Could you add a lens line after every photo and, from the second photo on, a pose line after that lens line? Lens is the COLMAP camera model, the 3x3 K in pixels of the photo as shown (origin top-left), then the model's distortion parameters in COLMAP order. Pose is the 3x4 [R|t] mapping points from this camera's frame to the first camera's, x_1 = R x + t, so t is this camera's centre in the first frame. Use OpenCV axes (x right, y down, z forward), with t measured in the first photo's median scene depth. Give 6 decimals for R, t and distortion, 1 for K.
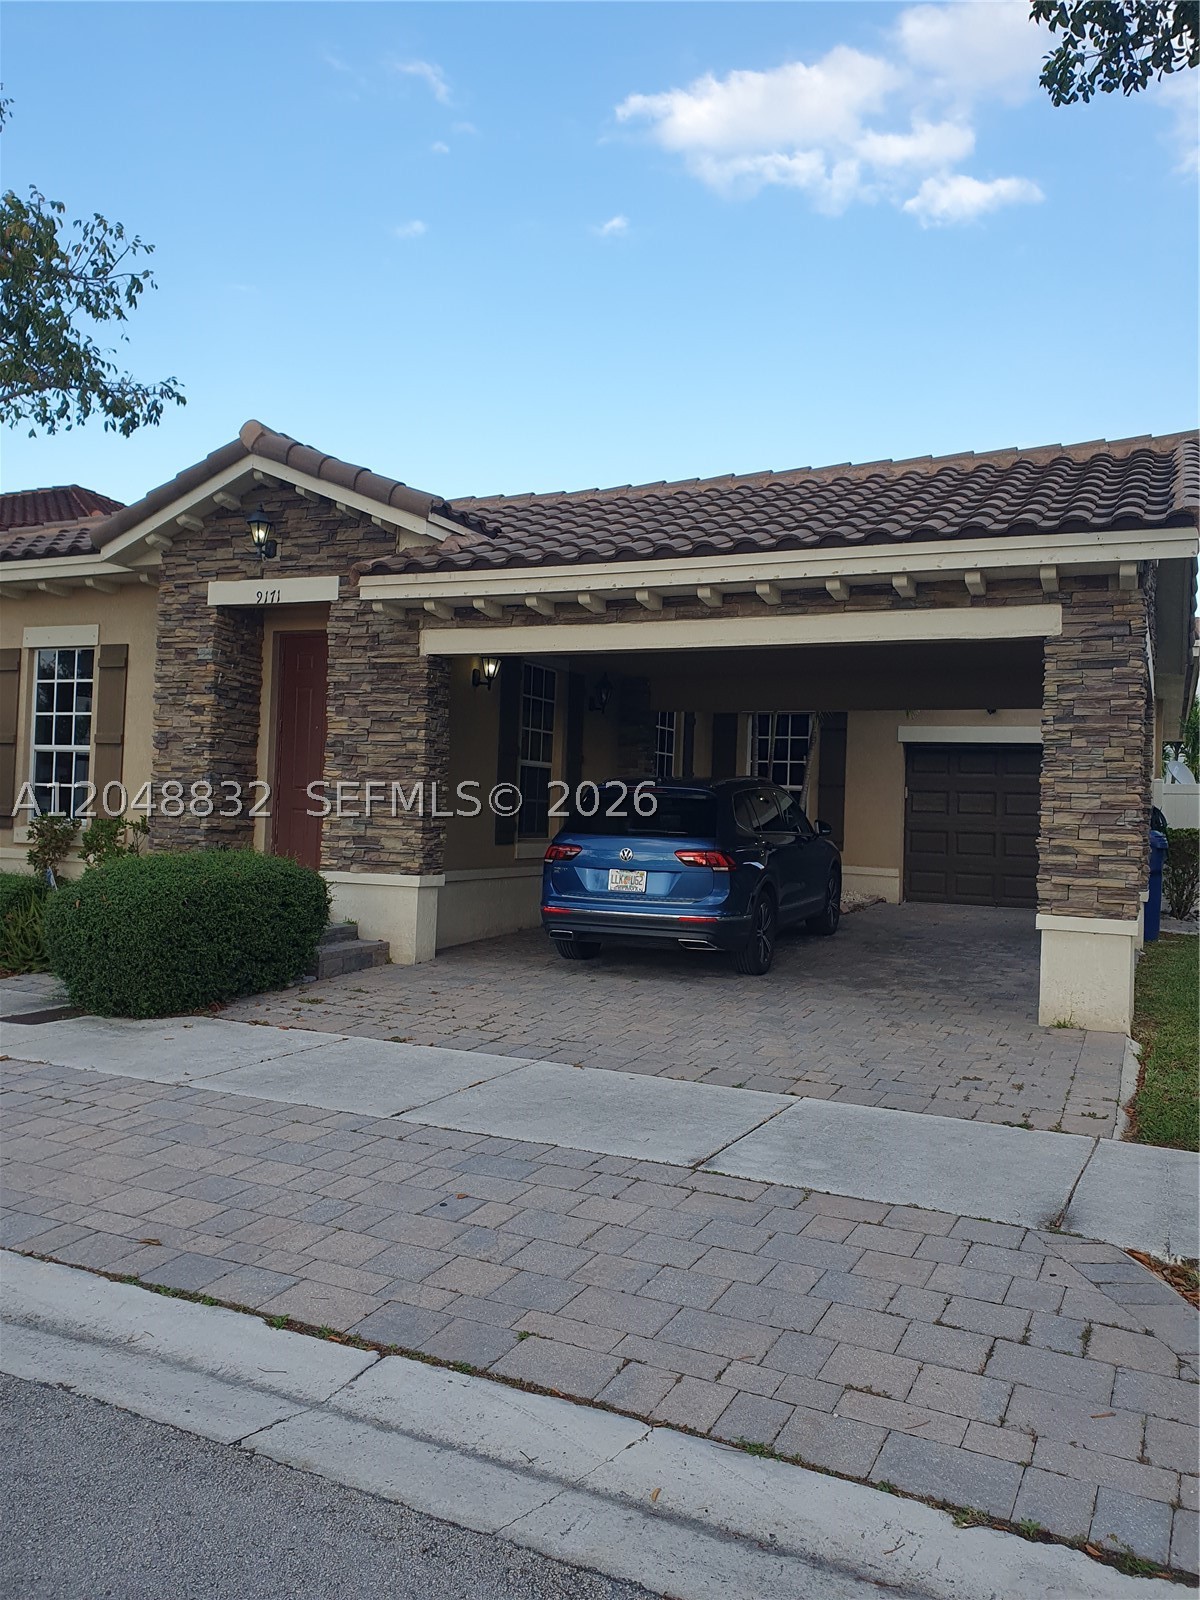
lens RADIAL K [[1224.1, 0, 608.0], [0, 1224.1, 796.0], [0, 0, 1]] dist [0.049505, -0.032336]
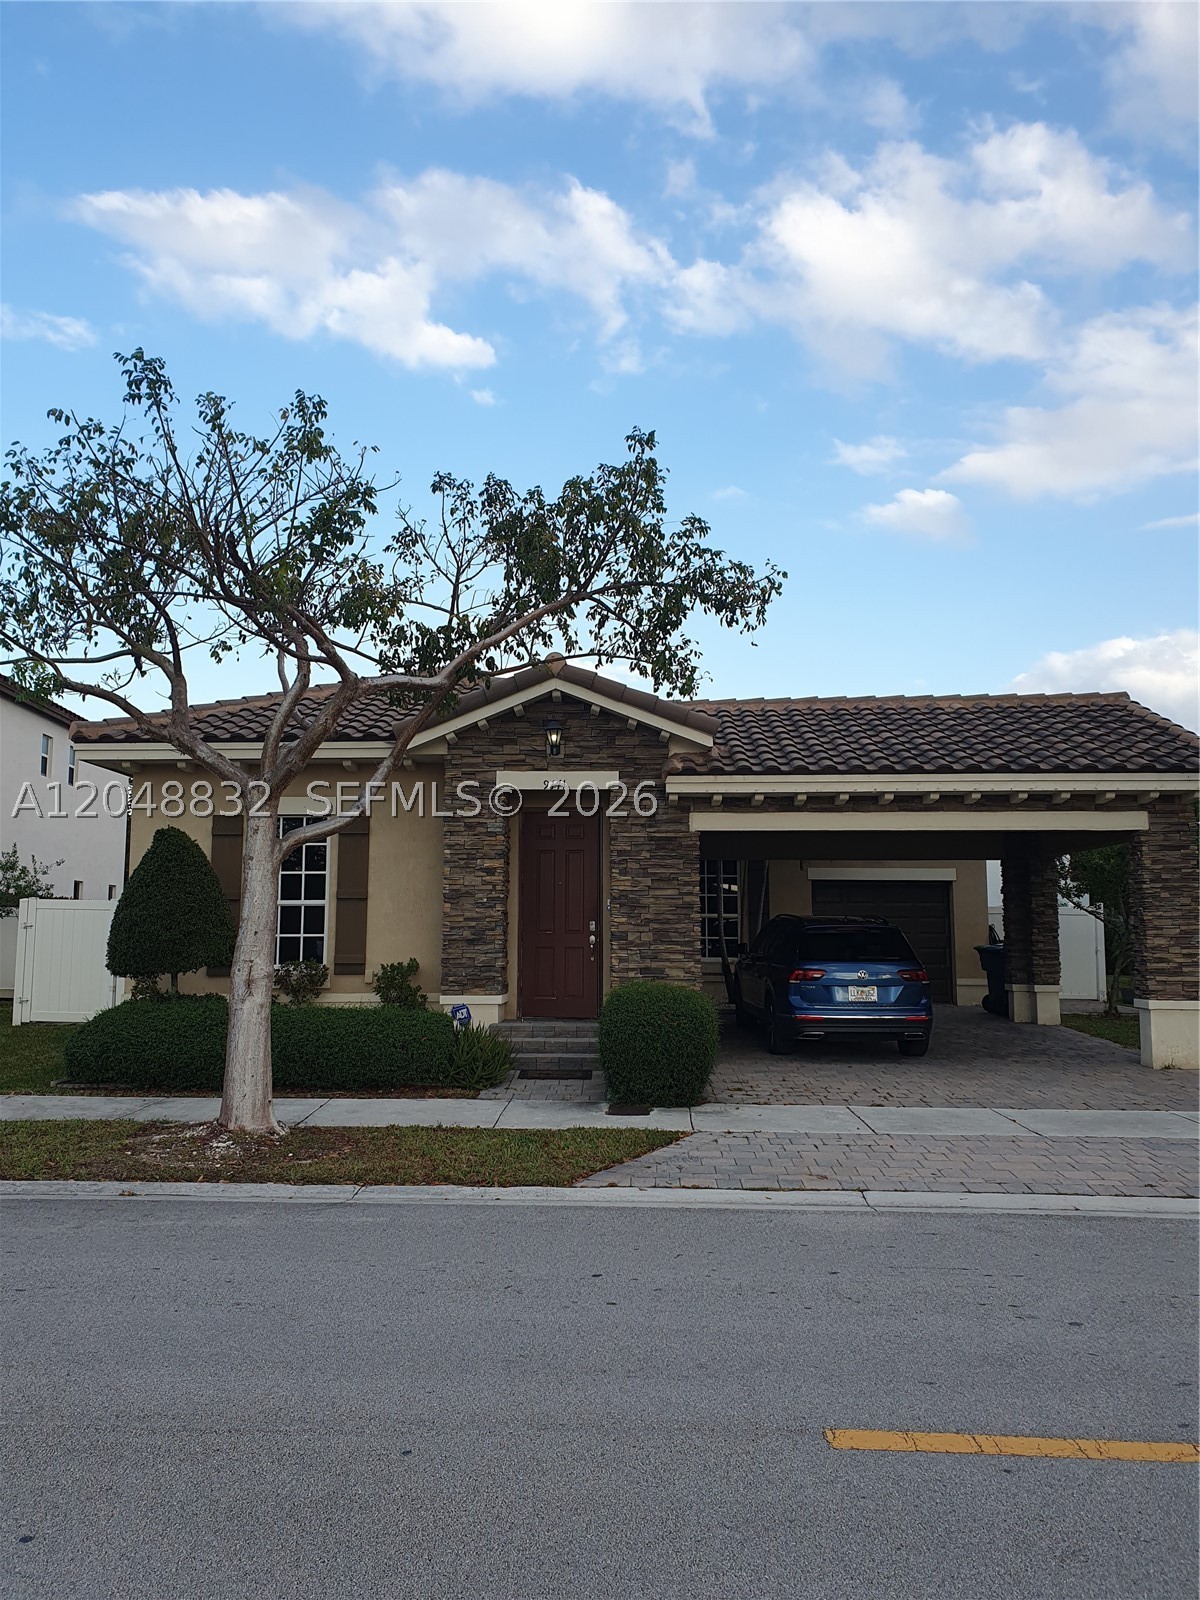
lens RADIAL K [[1224.1, 0, 574.0], [0, 1224.1, 760.9], [0, 0, 1]] dist [0.049505, -0.032336]
pose [[0.931843, 0.020254, 0.362295, -0.752306], [0.024101, 0.992782, -0.117490, -0.035042], [-0.362060, 0.118214, 0.924629, -0.217580]]
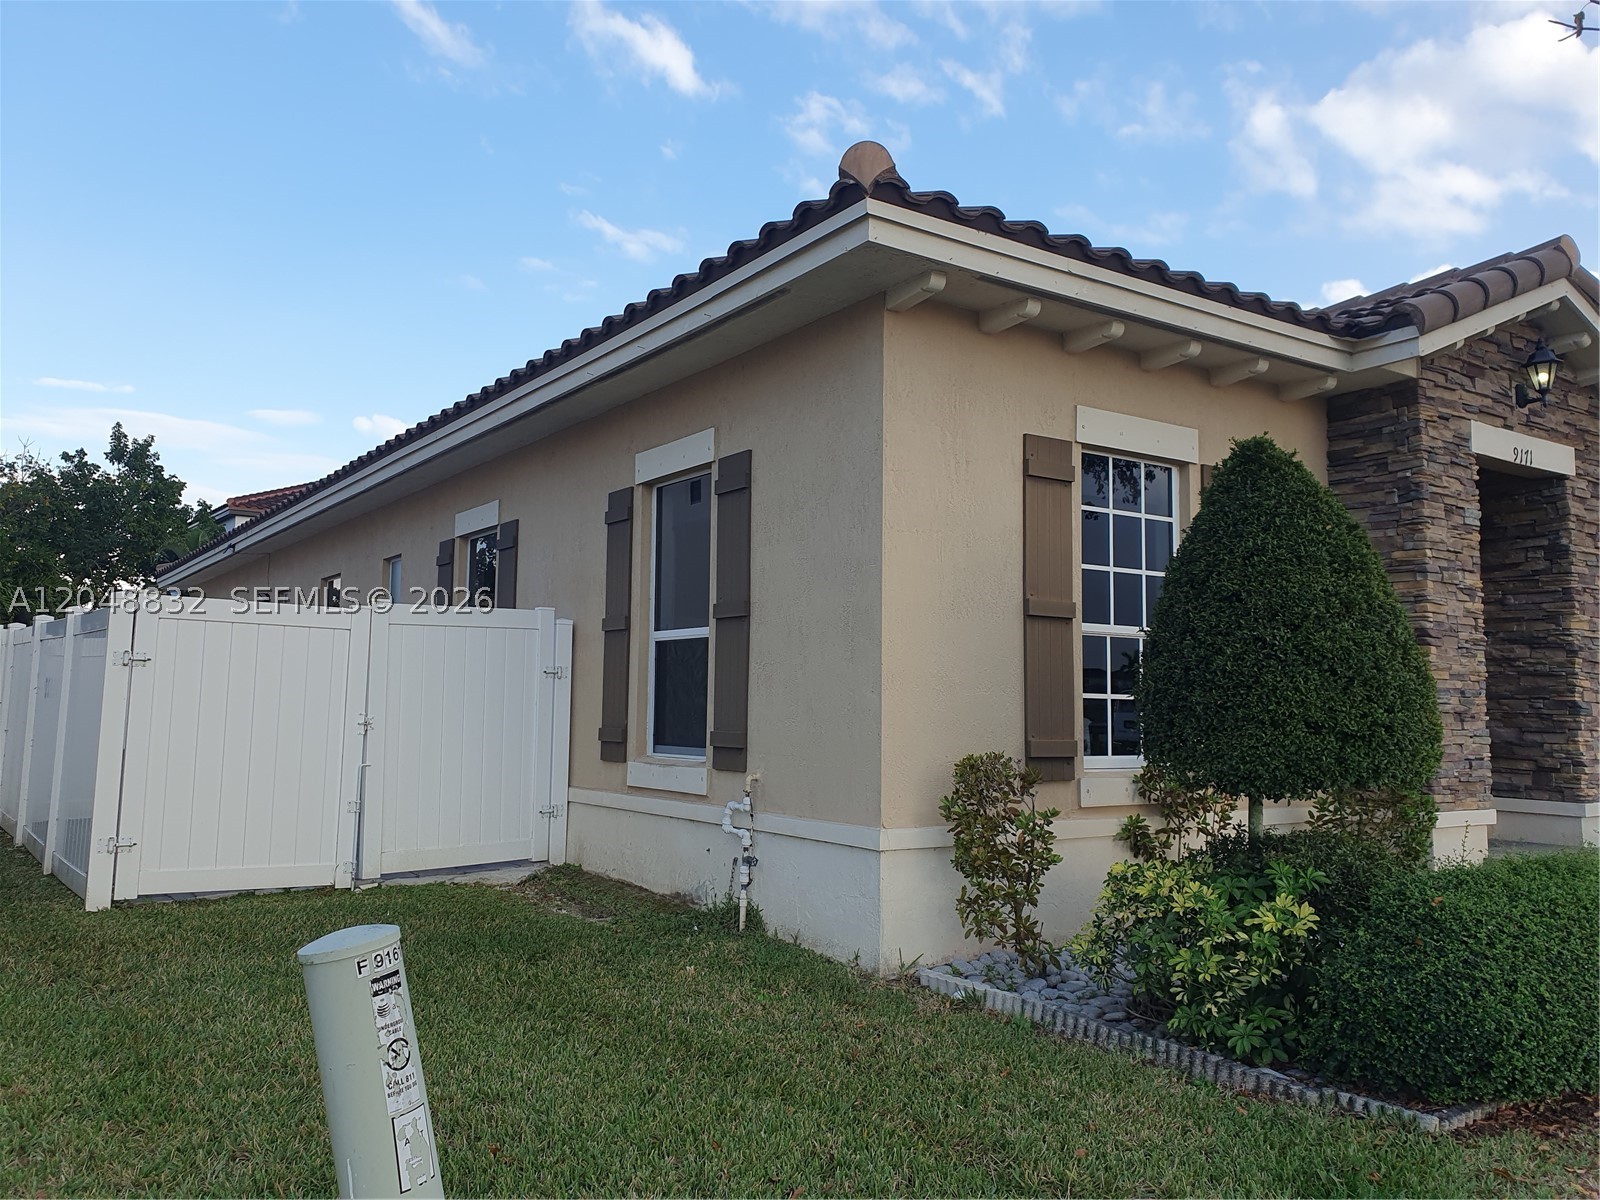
lens RADIAL K [[1224.1, 0, 804.5], [0, 1224.1, 594.0], [0, 0, 1]] dist [0.049505, -0.032336]
pose [[0.528543, 0.047107, 0.847599, -1.220956], [-0.008227, 0.998697, -0.050374, -0.032078], [-0.848867, 0.019652, 0.528241, 1.005693]]
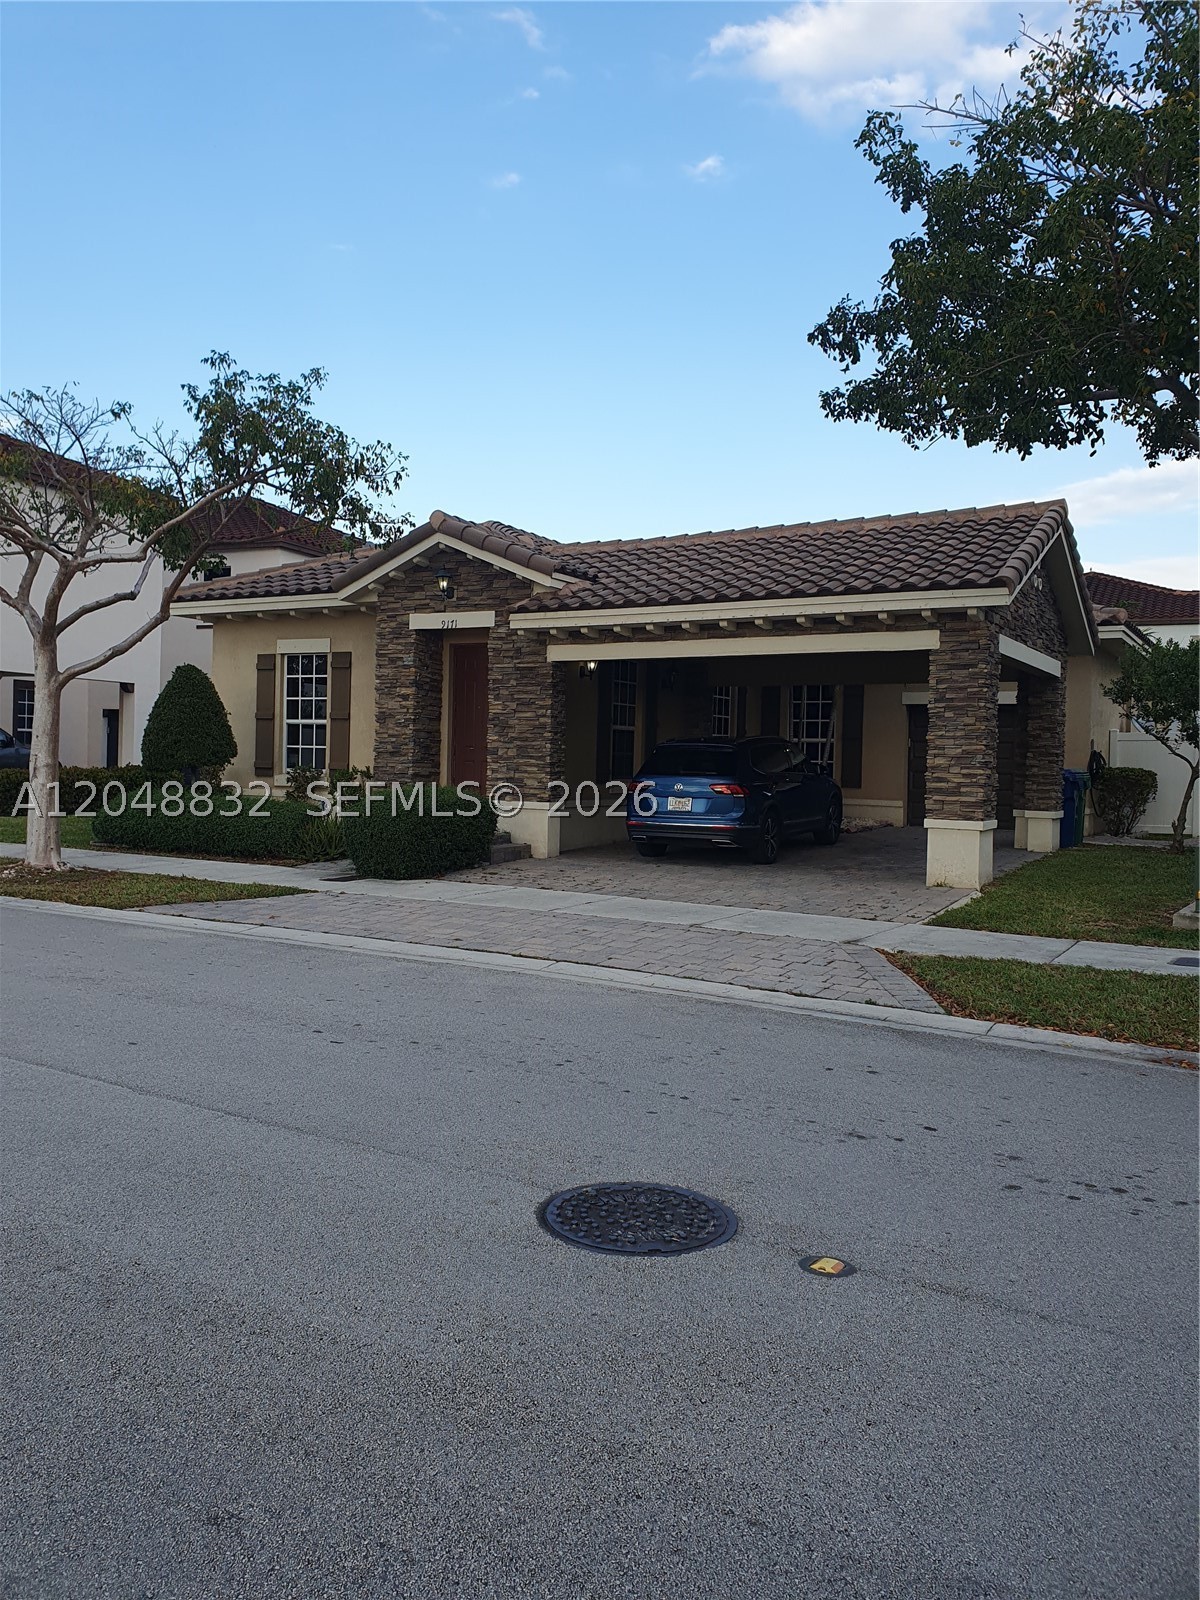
lens RADIAL K [[1224.1, 0, 585.9], [0, 1224.1, 808.4], [0, 0, 1]] dist [0.049505, -0.032336]
pose [[0.994938, -0.008687, -0.100116, 0.049769], [0.013902, 0.998576, 0.051510, -0.007483], [0.099526, -0.052641, 0.993642, -0.547759]]
